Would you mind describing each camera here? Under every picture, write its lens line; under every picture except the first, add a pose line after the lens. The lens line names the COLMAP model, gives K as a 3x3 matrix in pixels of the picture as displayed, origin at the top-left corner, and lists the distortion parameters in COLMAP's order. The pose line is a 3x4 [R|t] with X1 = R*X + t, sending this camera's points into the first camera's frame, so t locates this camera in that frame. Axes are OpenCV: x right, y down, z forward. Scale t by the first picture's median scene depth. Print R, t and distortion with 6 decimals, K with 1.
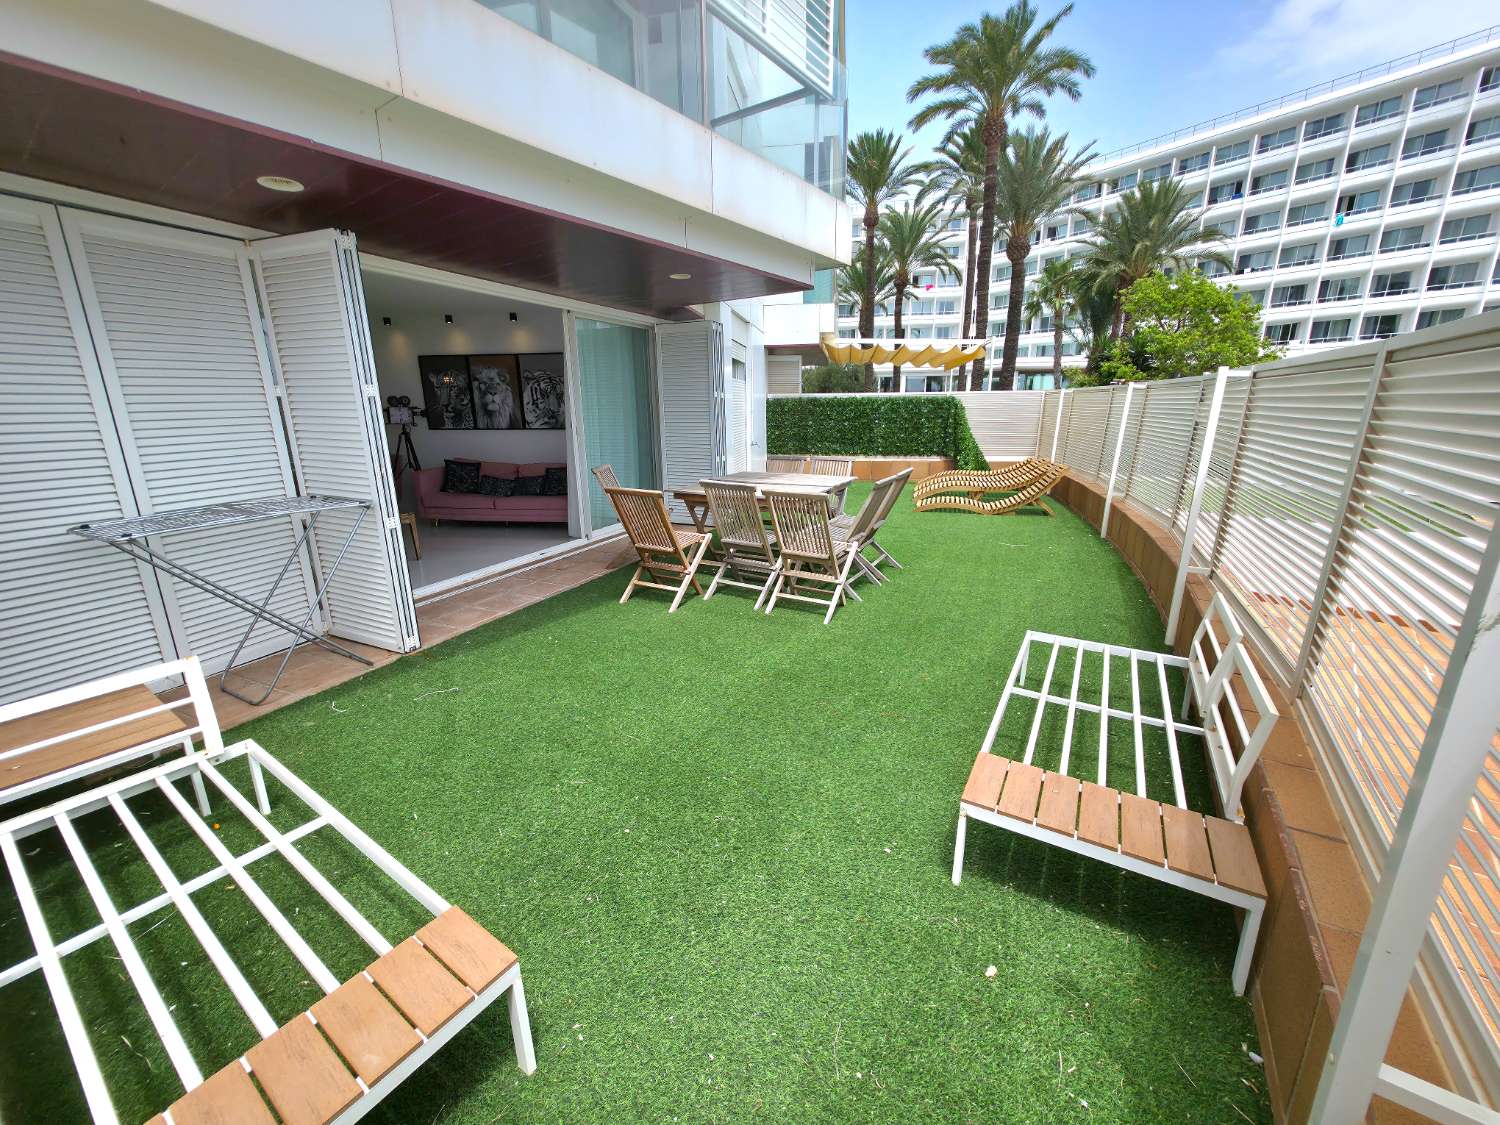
lens RADIAL K [[601.9, 0, 747.0], [0, 601.9, 557.1], [0, 0, 1]] dist [-0.000540, -0.000189]
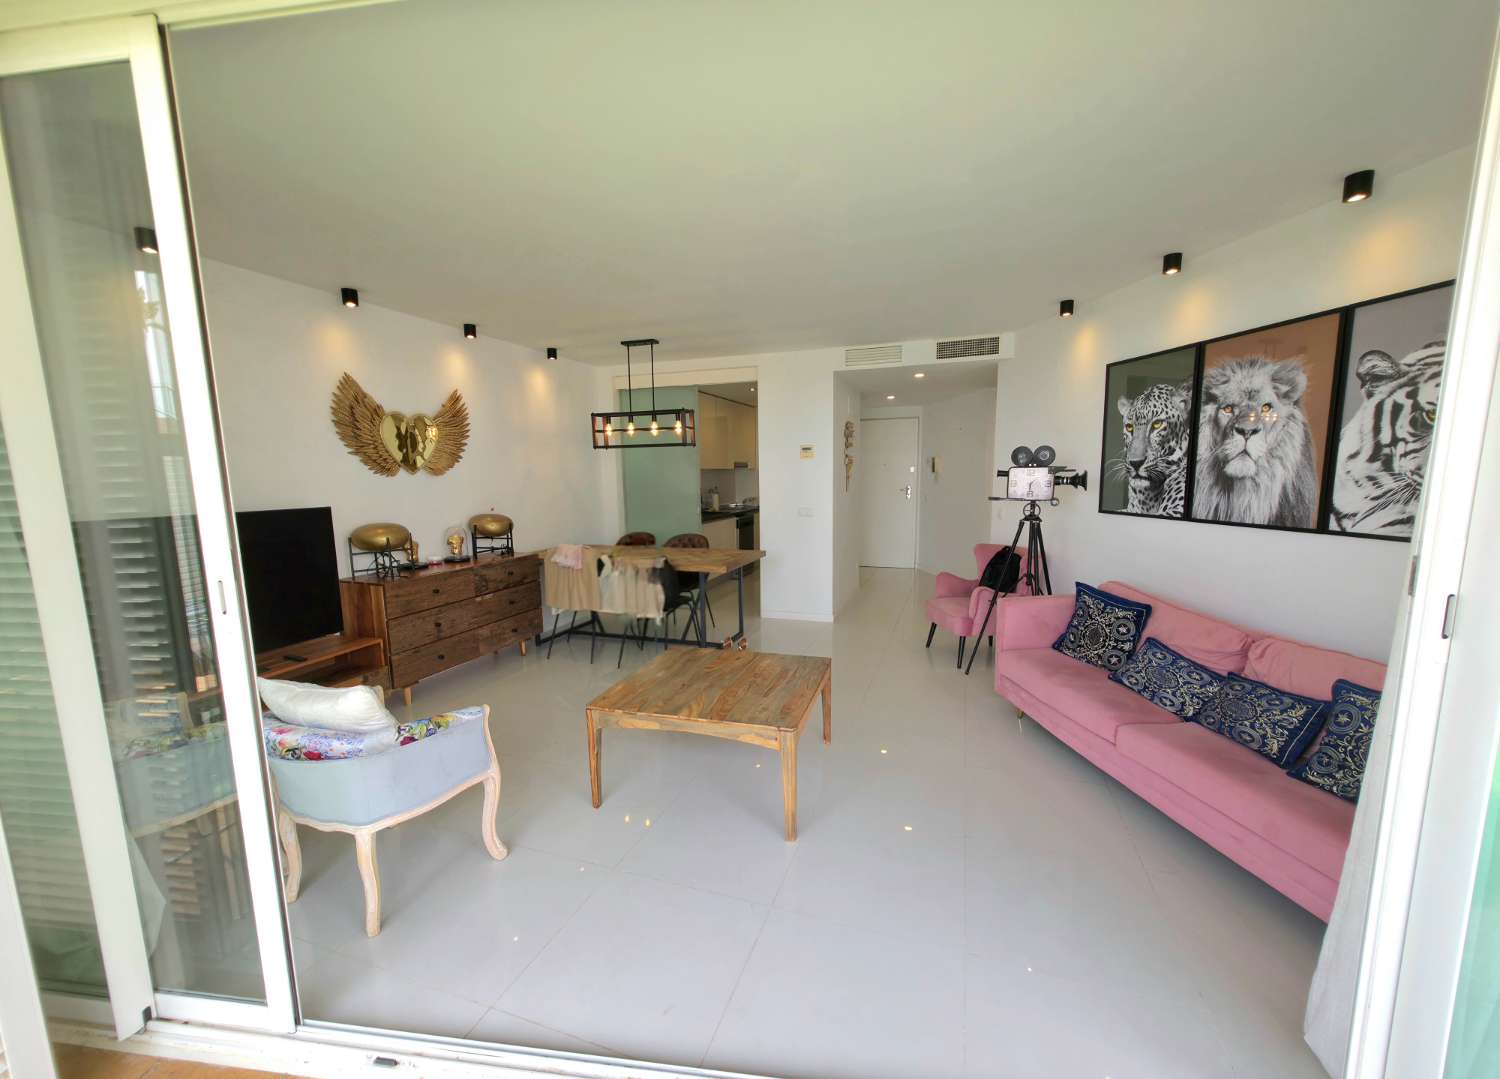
lens RADIAL K [[599.5, 0, 748.9], [0, 599.5, 558.8], [0, 0, 1]] dist [-0.000732, 0.000005]
pose [[0.276299, 0.144778, -0.950104, -0.142870], [-0.229460, 0.969936, 0.081071, -0.154486], [0.933277, 0.195611, 0.301213, 0.614388]]
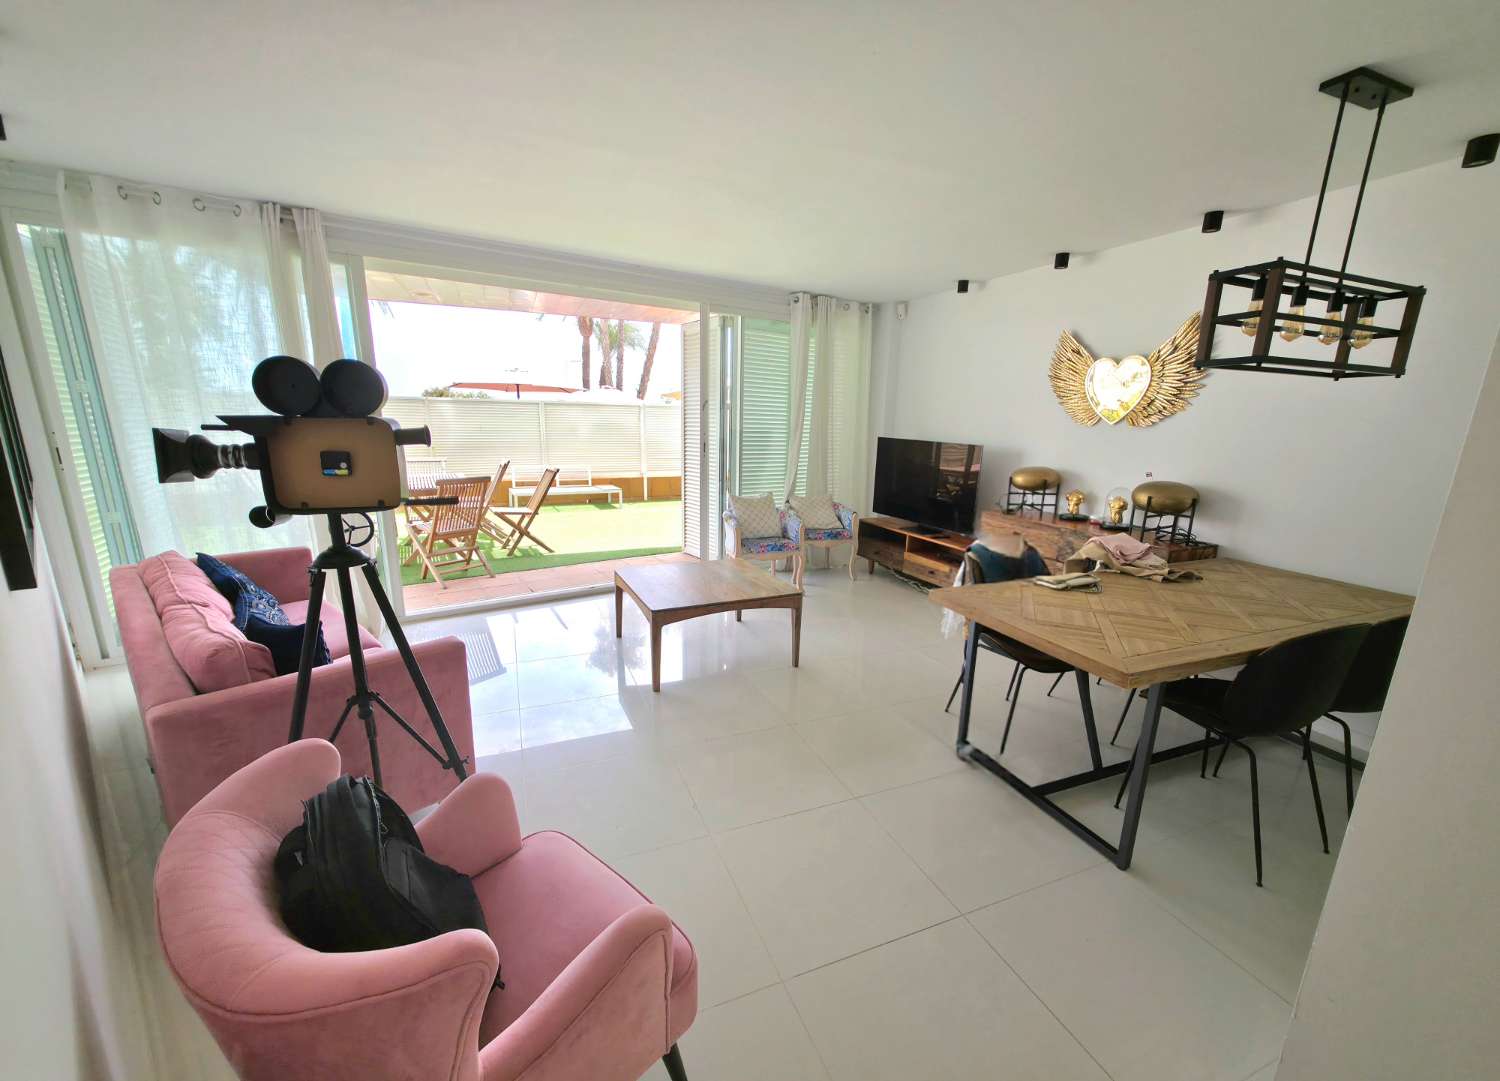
lens RADIAL K [[599.5, 0, 748.9], [0, 599.5, 559.8], [0, 0, 1]] dist [-0.000732, 0.000005]
pose [[-0.844884, -0.133892, 0.517923, -0.757181], [0.122309, 0.894178, 0.430682, -0.264151], [-0.520780, 0.427223, -0.739100, 1.047380]]
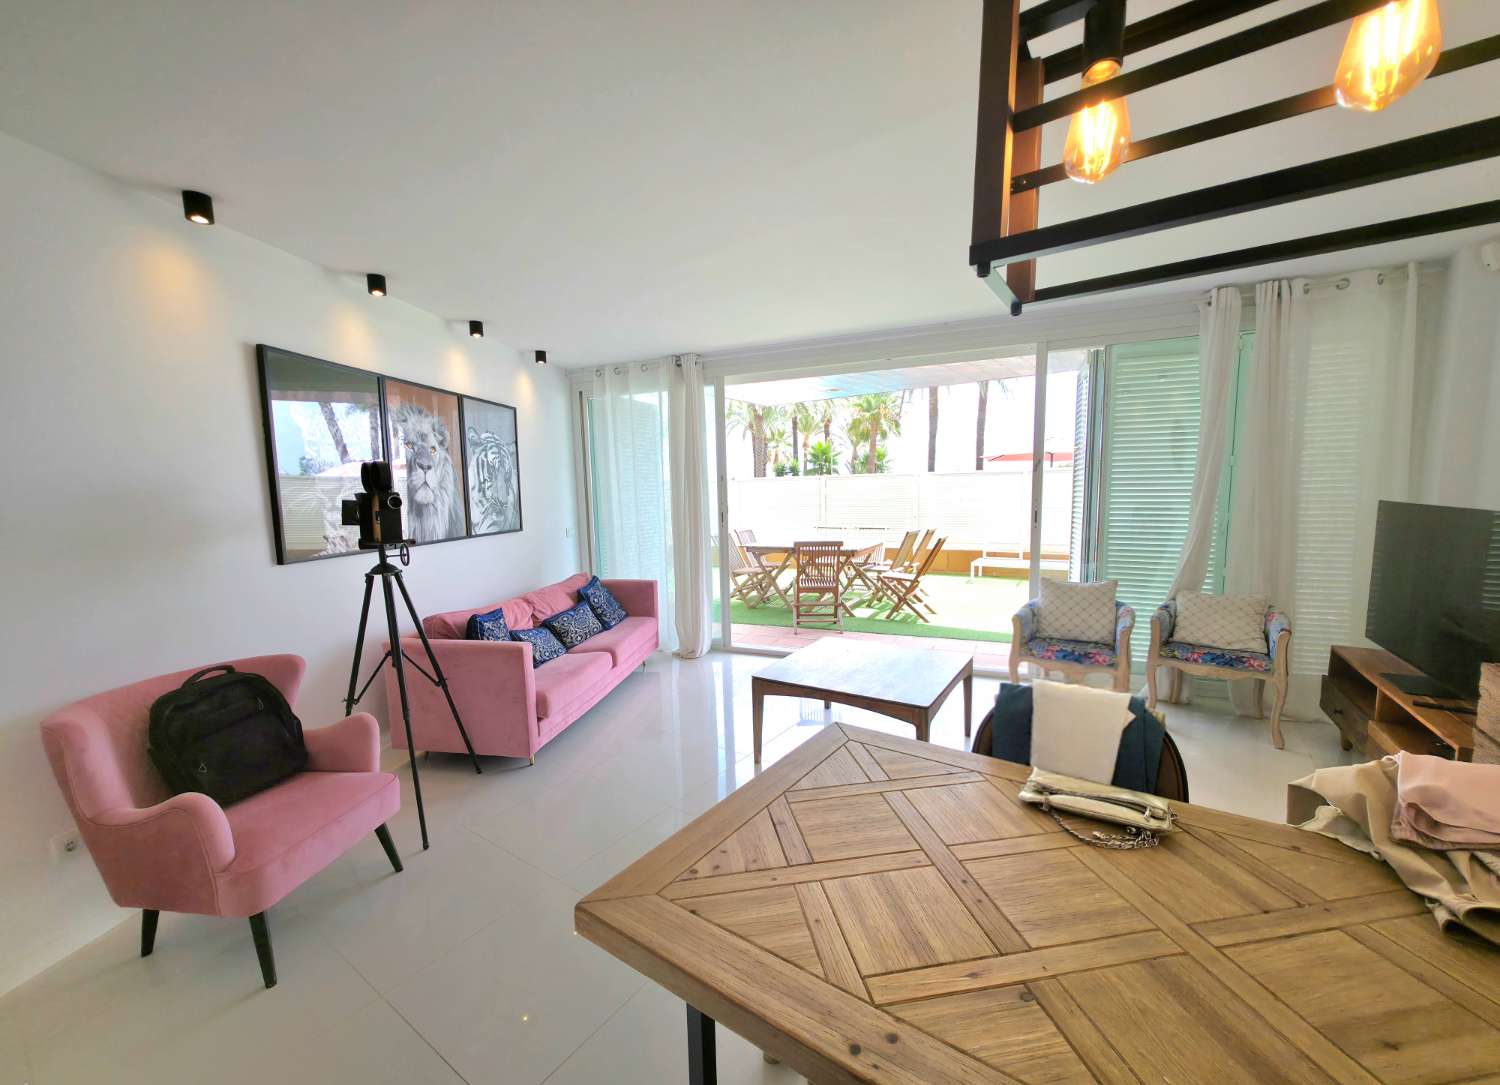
lens RADIAL K [[596.9, 0, 747.6], [0, 596.9, 557.3], [0, 0, 1]] dist [0.000001, -0.000143]
pose [[-0.003344, -0.105169, 0.994449, -0.882941], [0.274053, 0.956284, 0.102054, -0.185301], [-0.961709, 0.272873, 0.025624, 0.771186]]
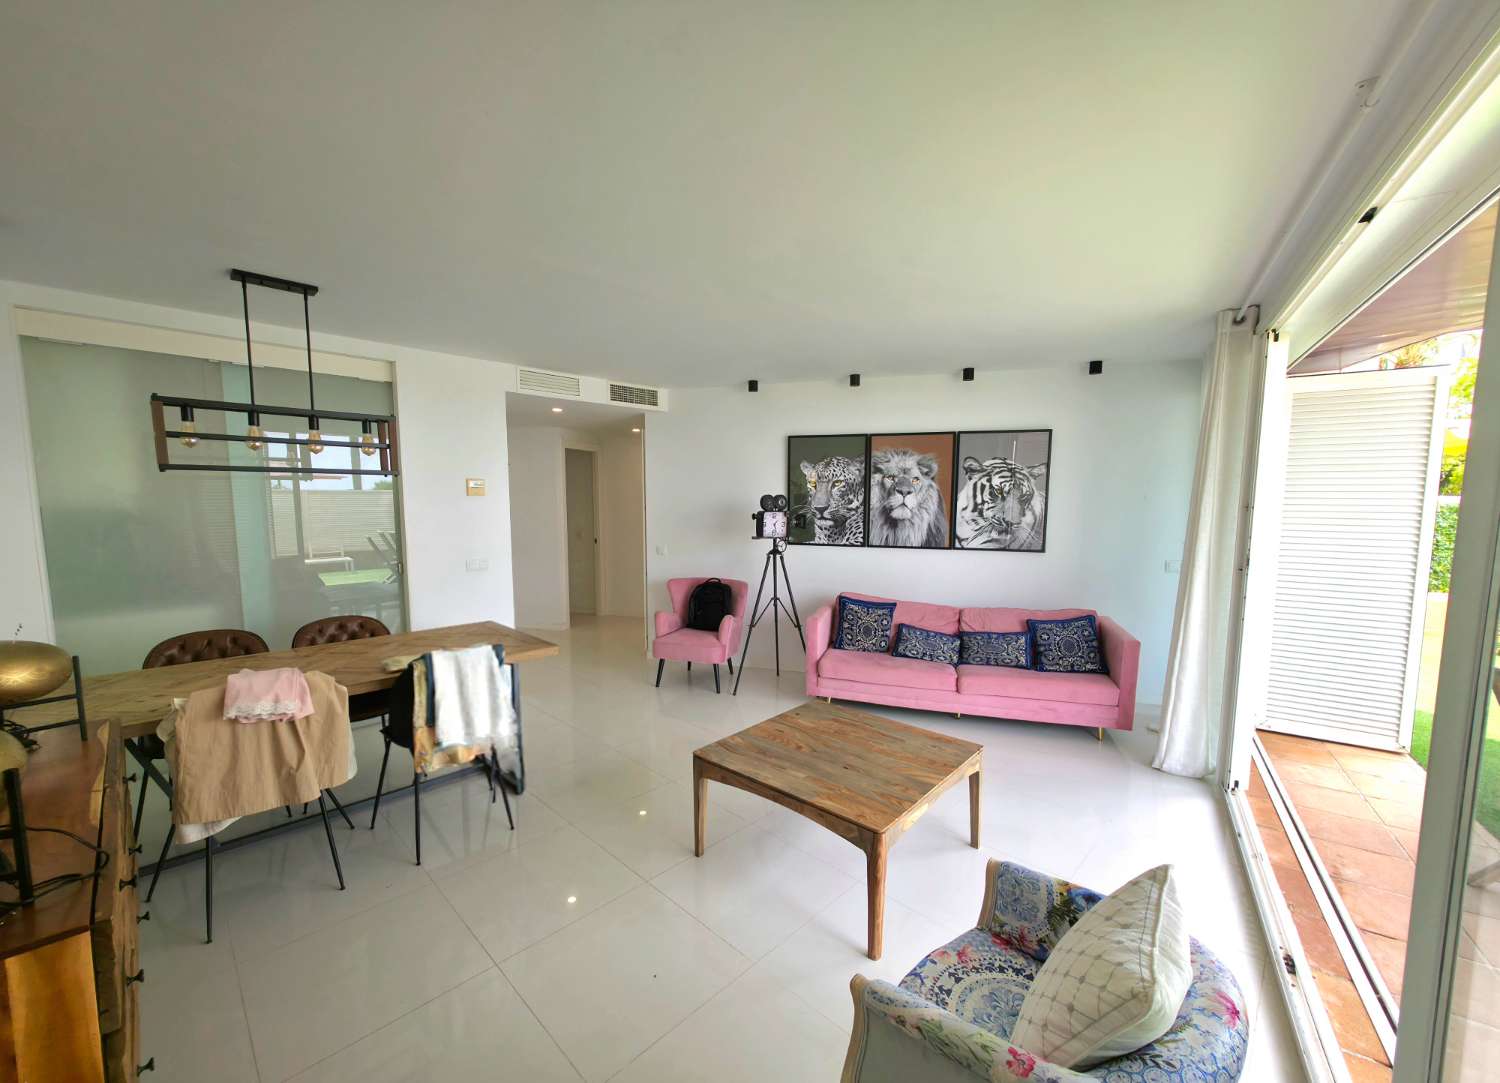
lens RADIAL K [[596.5, 0, 753.5], [0, 596.5, 559.1], [0, 0, 1]] dist [0.000973, 0.000054]
pose [[0.988520, 0.030105, -0.148063, -0.484469], [-0.051645, 0.988249, -0.143863, -0.104422], [0.141992, 0.149858, 0.978458, 0.374537]]
